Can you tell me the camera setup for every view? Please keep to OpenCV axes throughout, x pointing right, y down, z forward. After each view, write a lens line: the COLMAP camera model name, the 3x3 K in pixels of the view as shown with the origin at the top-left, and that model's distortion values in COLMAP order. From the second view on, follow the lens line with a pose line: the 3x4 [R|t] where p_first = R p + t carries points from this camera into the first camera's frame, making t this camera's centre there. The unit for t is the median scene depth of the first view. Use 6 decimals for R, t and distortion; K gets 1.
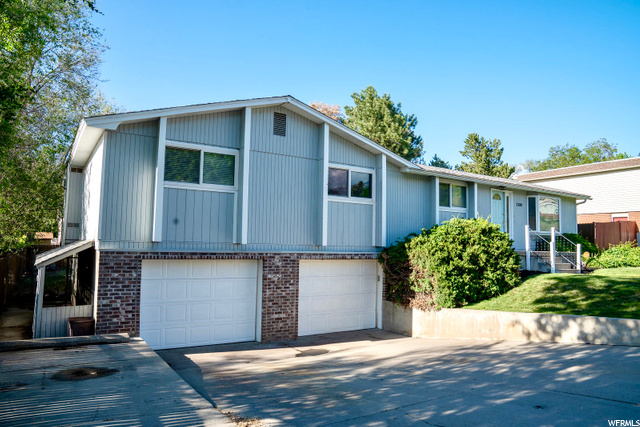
lens RADIAL K [[448.7, 0, 320.0], [0, 448.7, 213.5], [0, 0, 1]] dist [-0.078158, 0.005215]
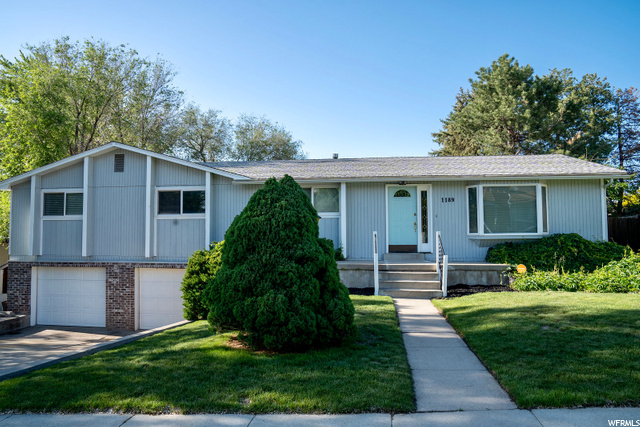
lens RADIAL K [[448.7, 0, 320.0], [0, 448.7, 213.5], [0, 0, 1]] dist [-0.078158, 0.005215]
pose [[0.768307, -0.049970, -0.638128, 1.197072], [0.065865, 0.997828, 0.001165, -0.017765], [0.636683, -0.042926, 0.769930, 0.394516]]
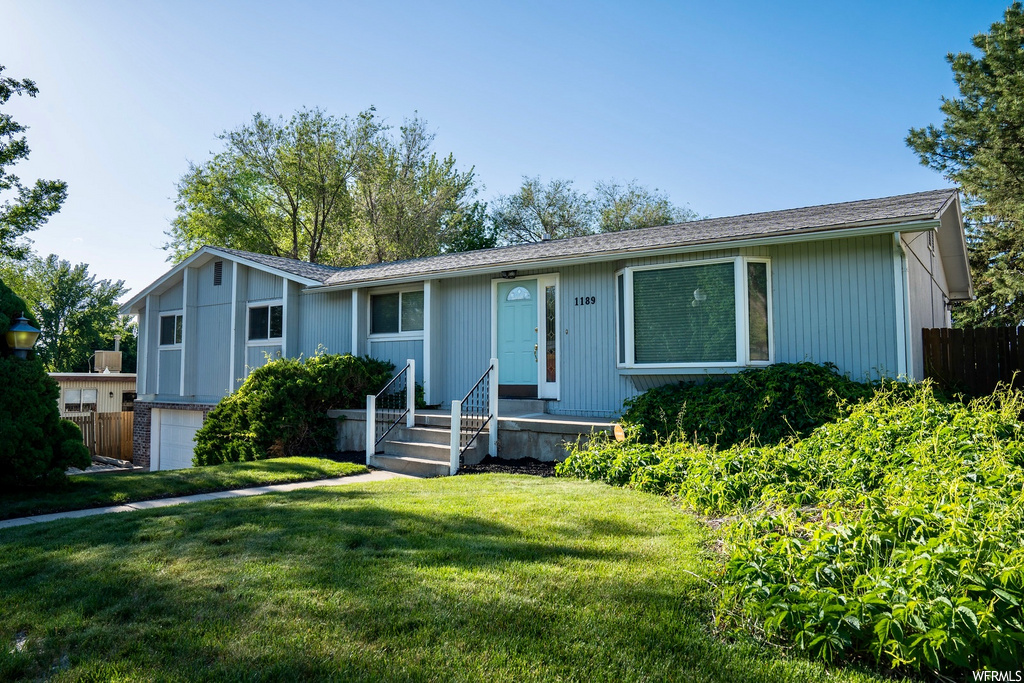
lens RADIAL K [[718.0, 0, 512.0], [0, 718.0, 341.5], [0, 0, 1]] dist [-0.078158, 0.005215]
pose [[0.347868, -0.065919, -0.935223, 1.619111], [0.074352, 0.996323, -0.042570, 0.063803], [0.934591, -0.054727, 0.351490, 1.080389]]
